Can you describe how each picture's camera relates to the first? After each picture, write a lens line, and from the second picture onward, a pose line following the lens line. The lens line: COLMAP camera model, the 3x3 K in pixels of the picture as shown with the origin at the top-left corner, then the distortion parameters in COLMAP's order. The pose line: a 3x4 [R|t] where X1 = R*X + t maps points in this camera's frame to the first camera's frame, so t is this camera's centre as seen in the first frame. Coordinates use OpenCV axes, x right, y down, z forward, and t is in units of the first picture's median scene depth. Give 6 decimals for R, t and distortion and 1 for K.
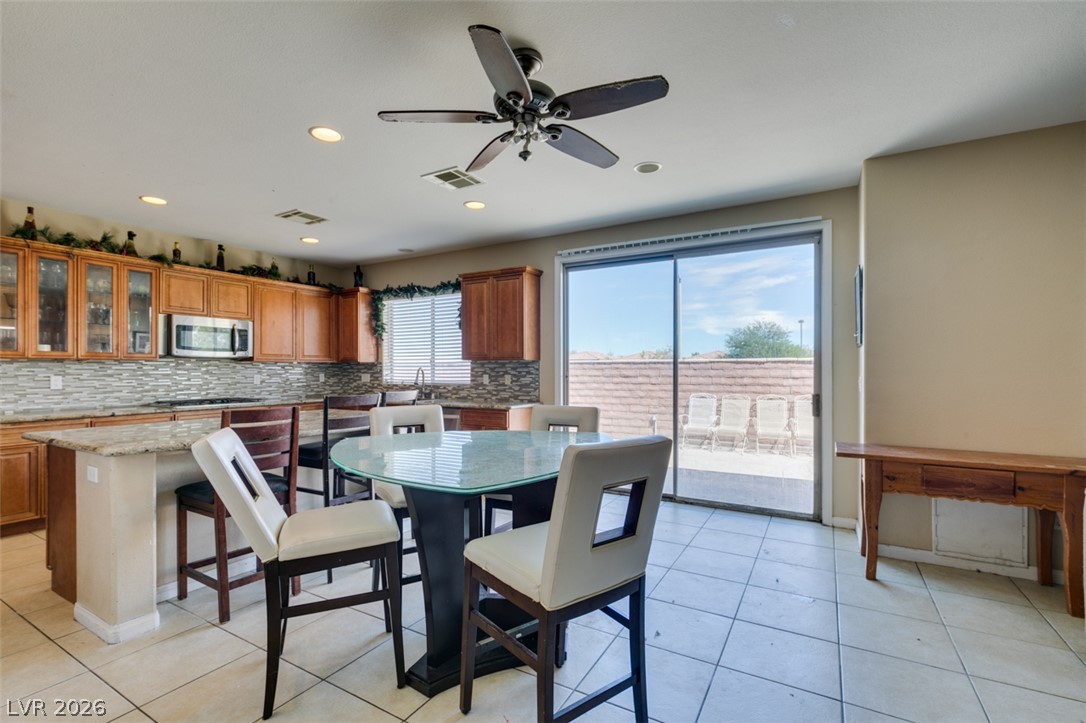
lens RADIAL K [[484.9, 0, 541.1], [0, 484.9, 367.0], [0, 0, 1]] dist [-0.001375, -0.000397]
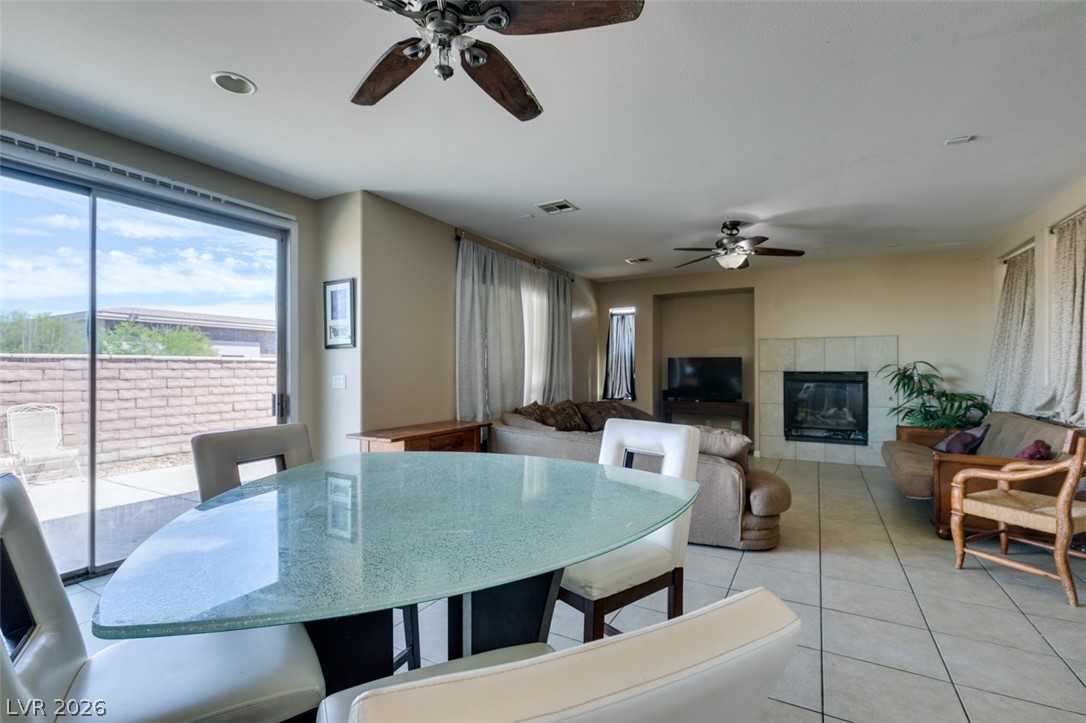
lens RADIAL K [[484.9, 0, 541.1], [0, 484.9, 367.0], [0, 0, 1]] dist [-0.001375, -0.000397]
pose [[-0.013128, 0.004370, 0.999904, -0.316927], [-0.002918, 0.999986, -0.004408, 0.002764], [-0.999910, -0.002976, -0.013115, 0.363012]]
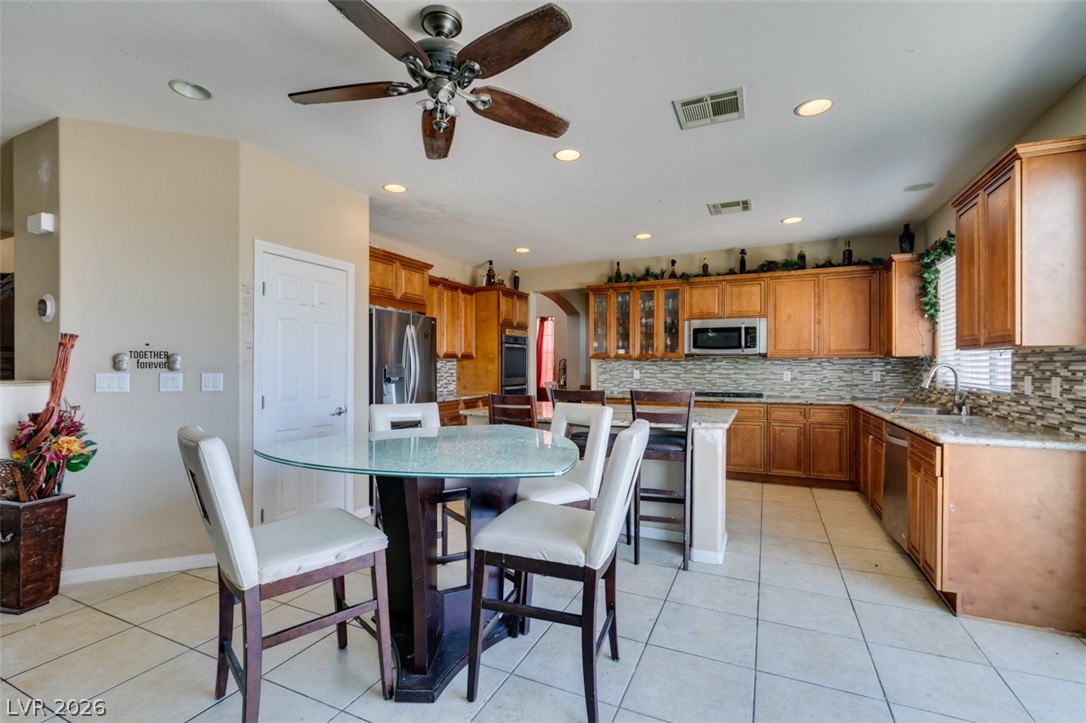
lens RADIAL K [[484.9, 0, 541.1], [0, 484.9, 367.0], [0, 0, 1]] dist [-0.001375, -0.000397]
pose [[0.092057, 0.003391, -0.995748, 0.367491], [0.003125, 0.999988, 0.003694, 0.002533], [0.995749, -0.003452, 0.092046, 0.461600]]
